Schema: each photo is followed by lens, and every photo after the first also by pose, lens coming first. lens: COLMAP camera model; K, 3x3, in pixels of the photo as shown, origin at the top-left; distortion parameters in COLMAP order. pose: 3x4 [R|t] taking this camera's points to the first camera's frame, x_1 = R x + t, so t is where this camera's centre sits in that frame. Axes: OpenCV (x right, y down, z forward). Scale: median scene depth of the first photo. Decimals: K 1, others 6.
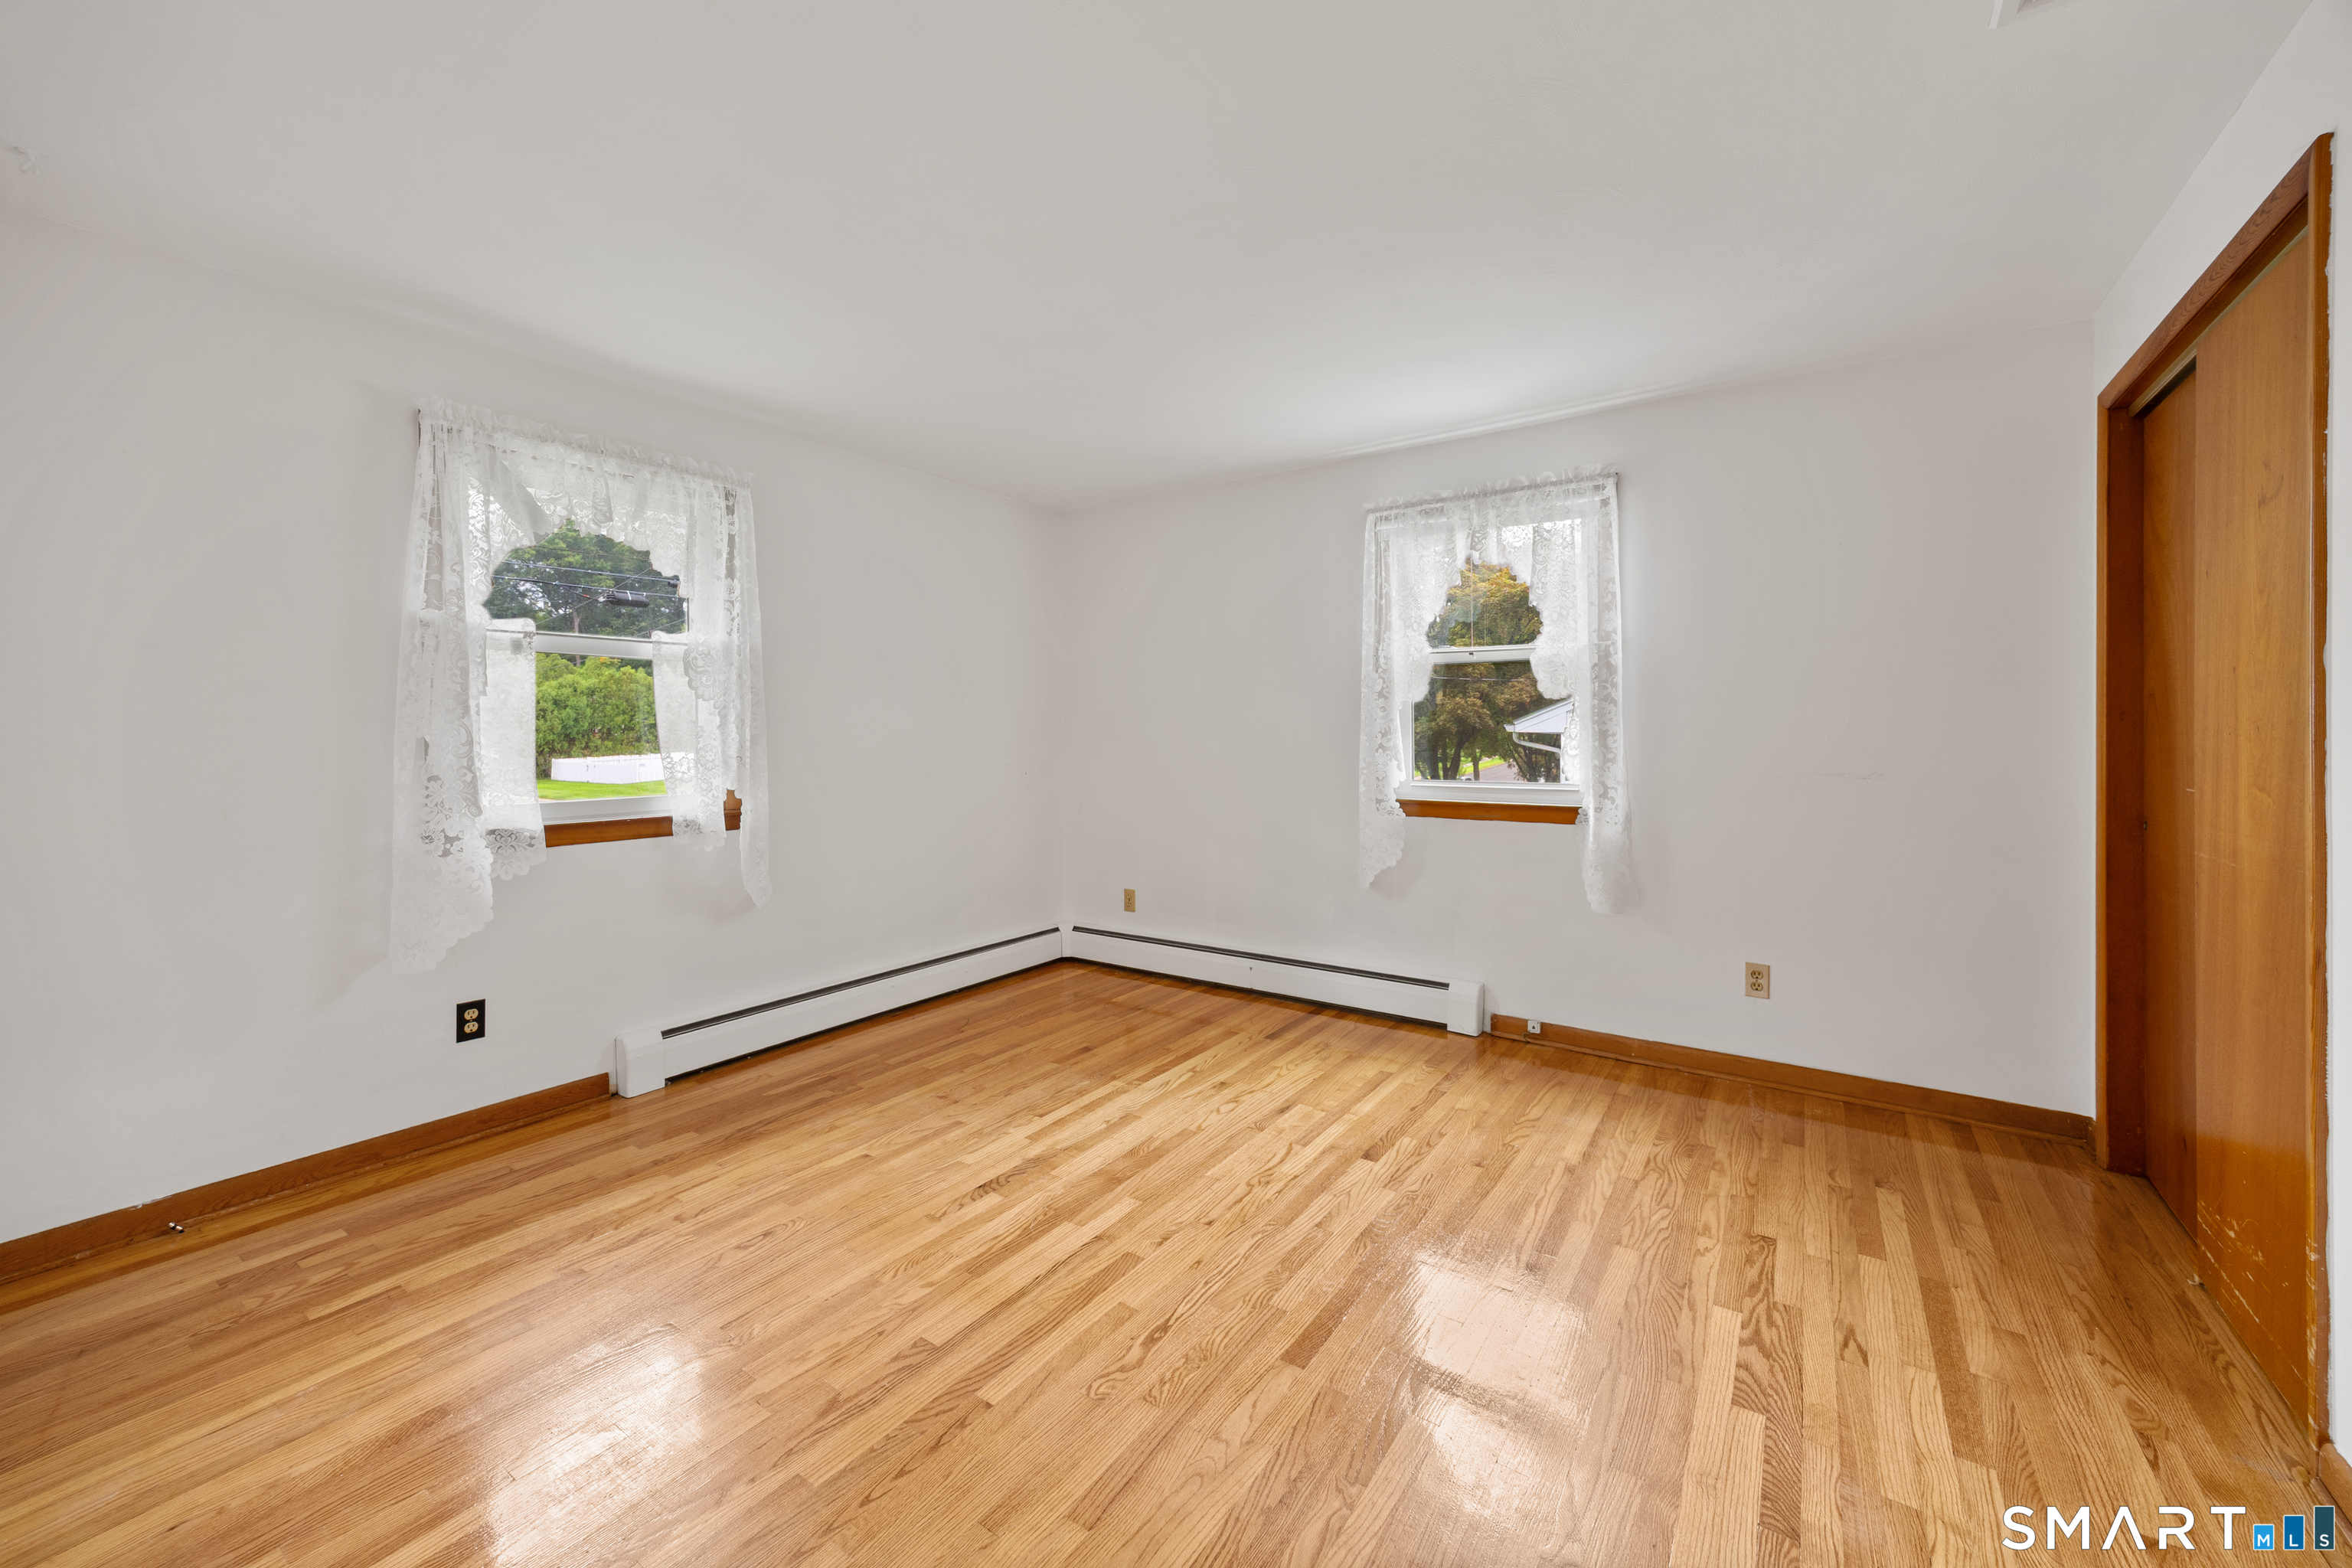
lens RADIAL K [[923.3, 0, 1184.3], [0, 923.3, 744.9], [0, 0, 1]] dist [-0.000631, 0.000085]
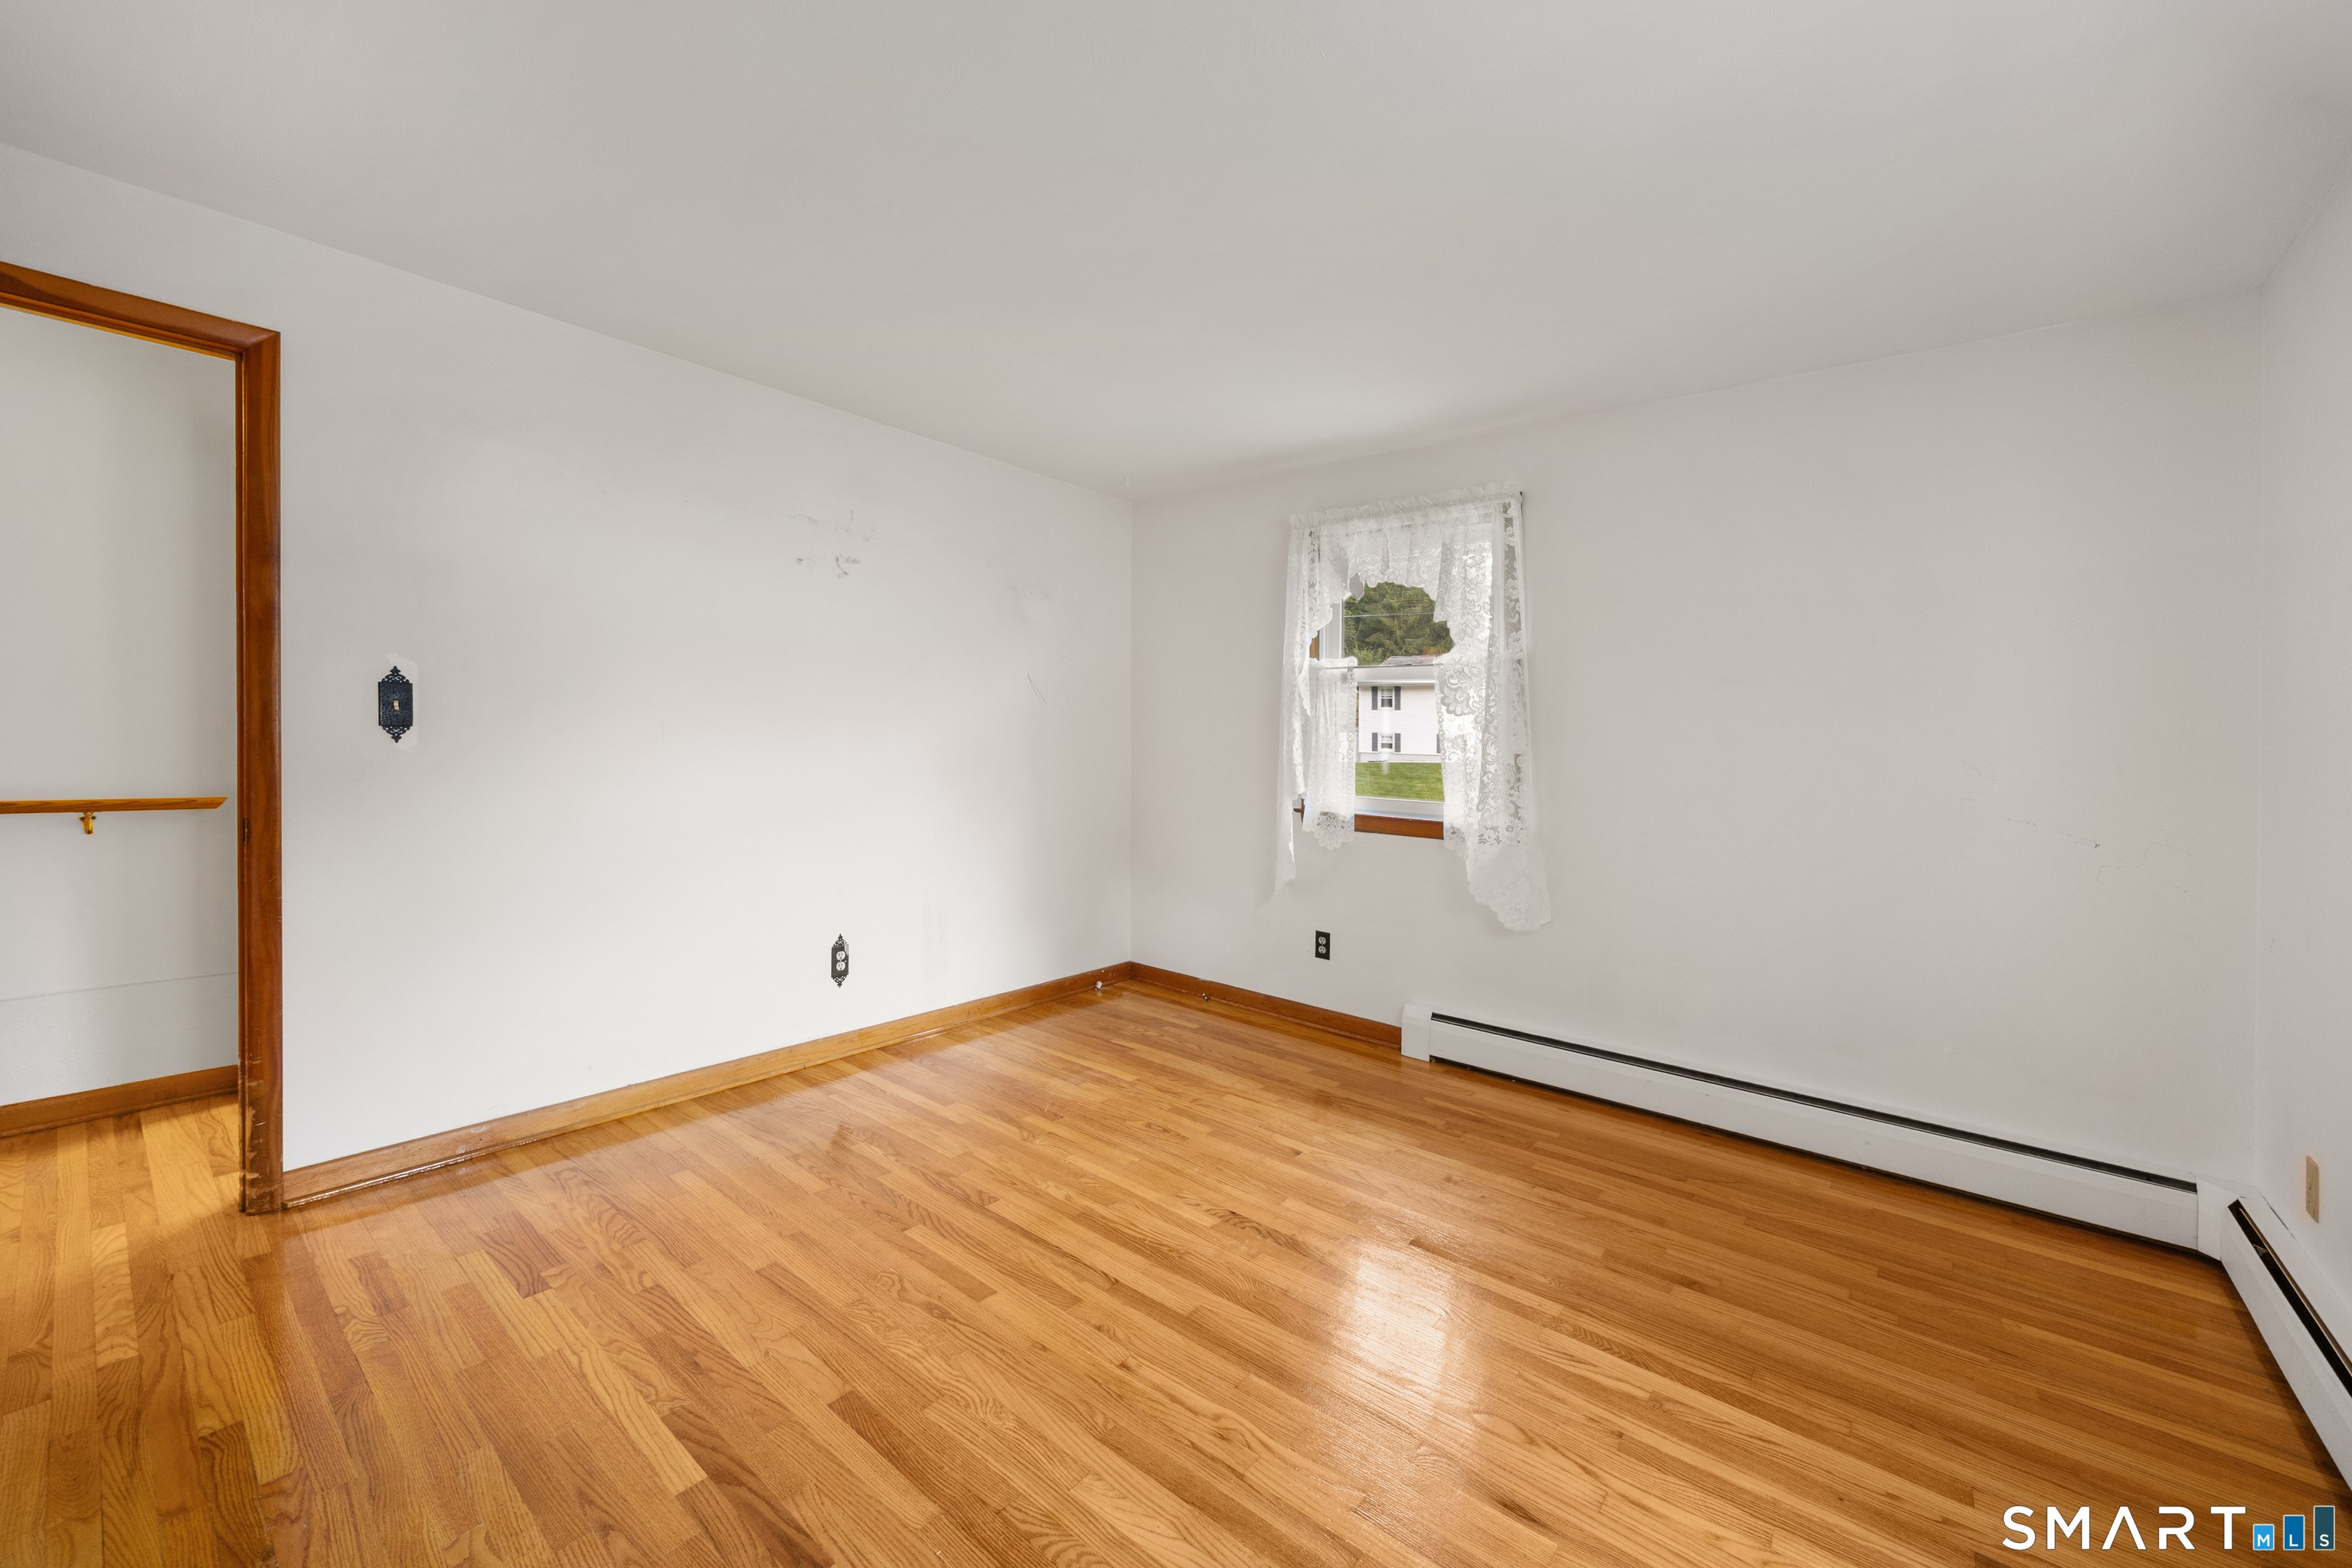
lens RADIAL K [[919.4, 0, 1188.7], [0, 919.4, 777.3], [0, 0, 1]] dist [-0.000426, -0.000085]
pose [[-0.091678, 0.042804, -0.994868, 0.674884], [-0.042360, 0.998004, 0.046842, -0.017360], [0.994887, 0.046437, -0.089681, 0.955448]]
